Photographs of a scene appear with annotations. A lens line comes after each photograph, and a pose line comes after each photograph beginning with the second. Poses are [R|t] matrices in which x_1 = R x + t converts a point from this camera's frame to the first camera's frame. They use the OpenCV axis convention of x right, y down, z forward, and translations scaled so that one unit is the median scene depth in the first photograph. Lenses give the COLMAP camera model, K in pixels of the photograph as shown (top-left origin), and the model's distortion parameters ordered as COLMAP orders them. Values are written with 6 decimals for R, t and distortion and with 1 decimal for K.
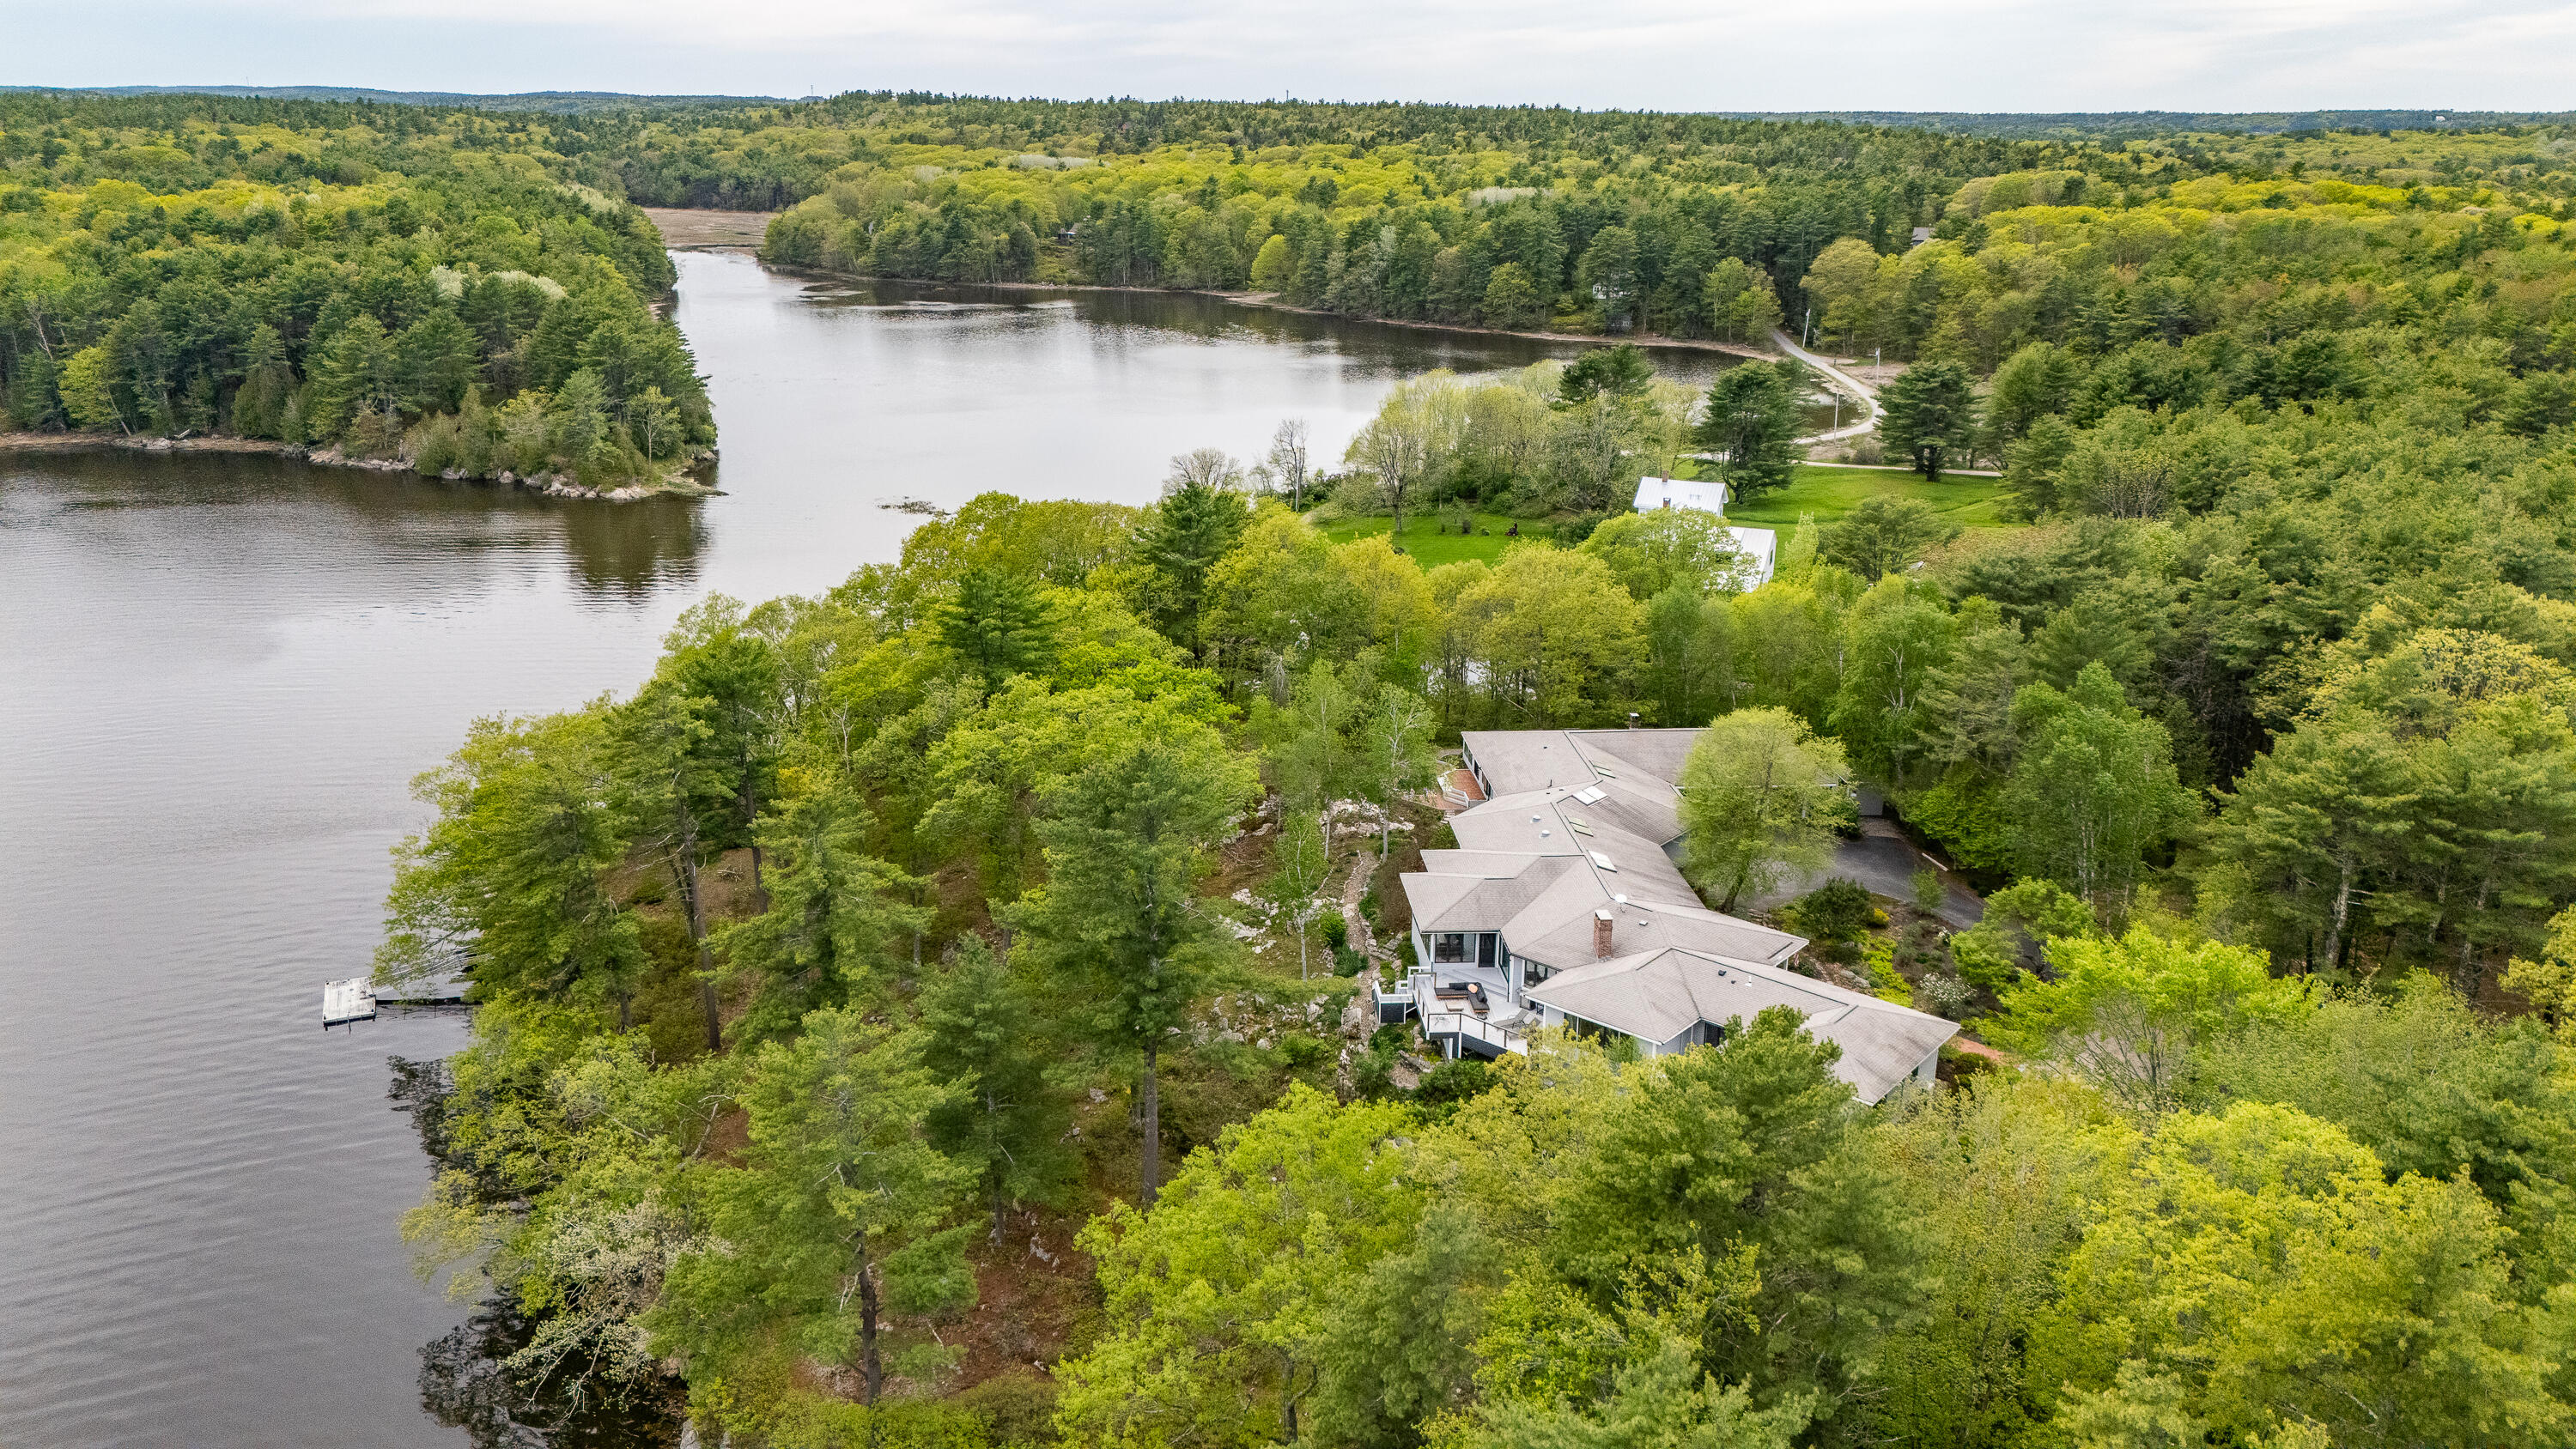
lens RADIAL K [[1892.2, 0, 1295.1], [0, 1892.2, 727.1], [0, 0, 1]] dist [0.072477, -0.061432]
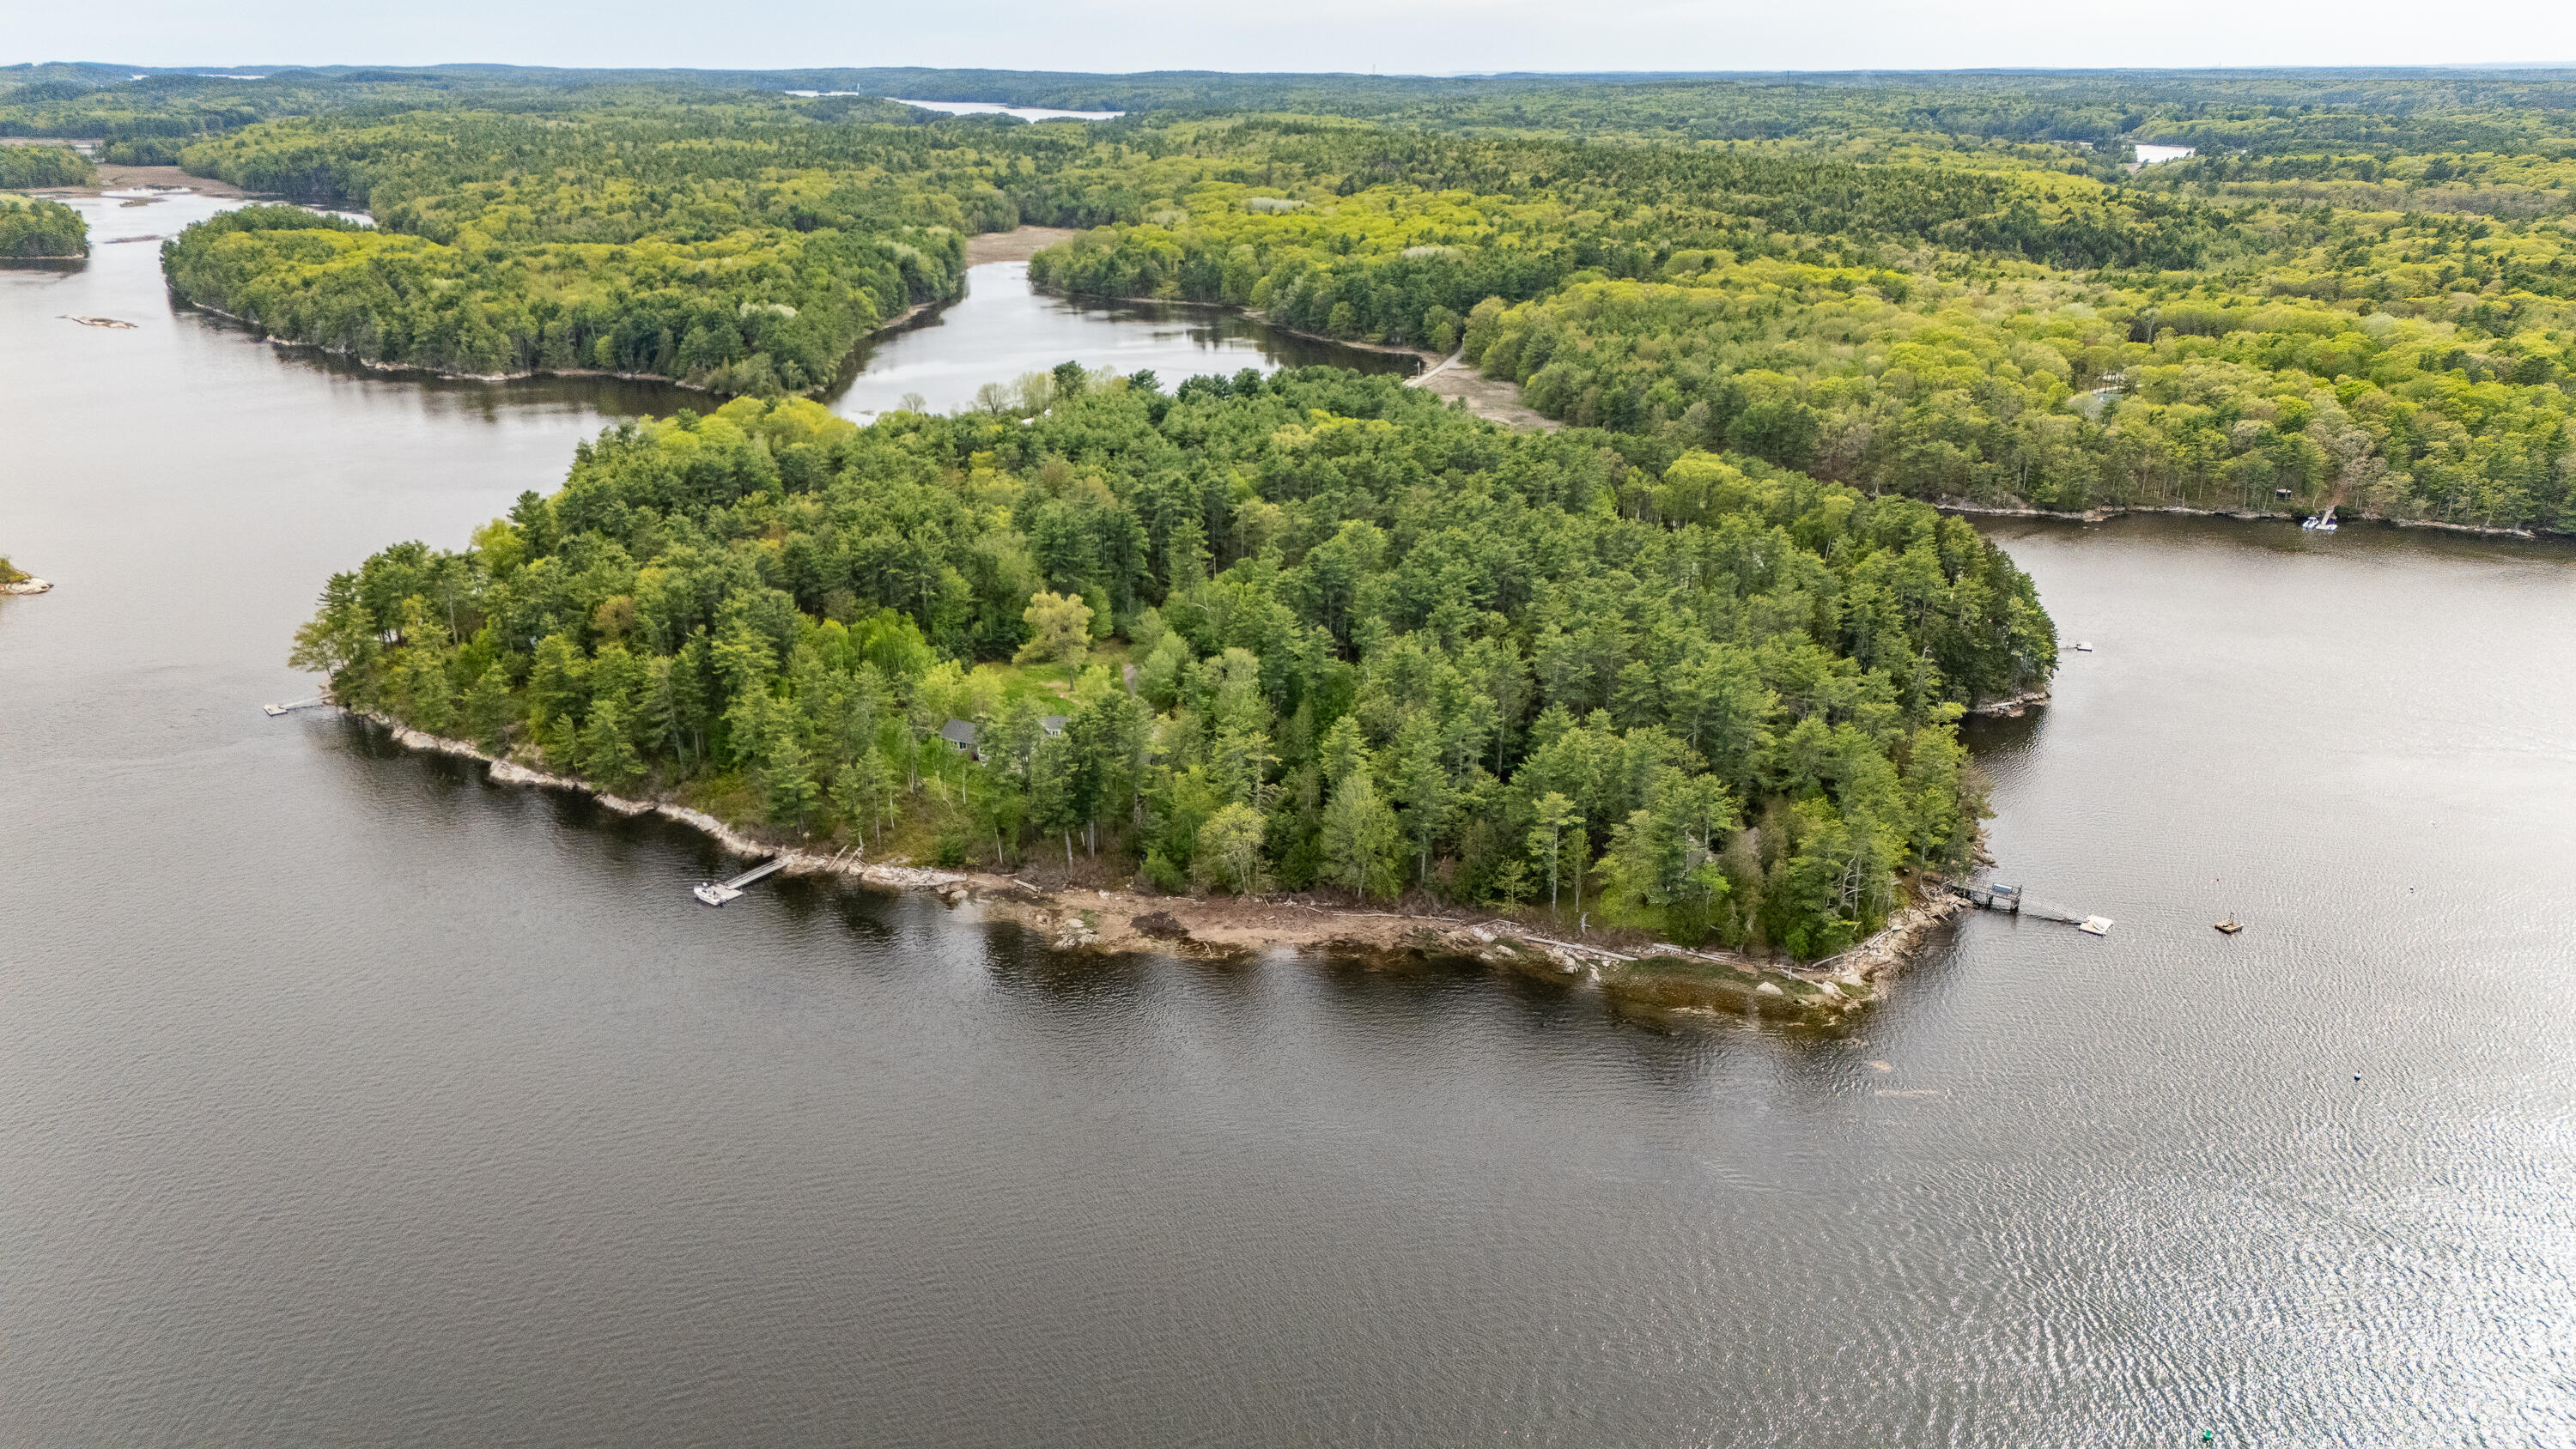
lens RADIAL K [[1892.2, 0, 1286.2], [0, 1892.2, 725.8], [0, 0, 1]] dist [0.072477, -0.061432]
pose [[0.953265, 0.093317, -0.287363, 0.923444], [-0.087649, 0.995619, 0.032558, 0.140479], [0.289142, -0.005849, 0.957268, -1.059404]]
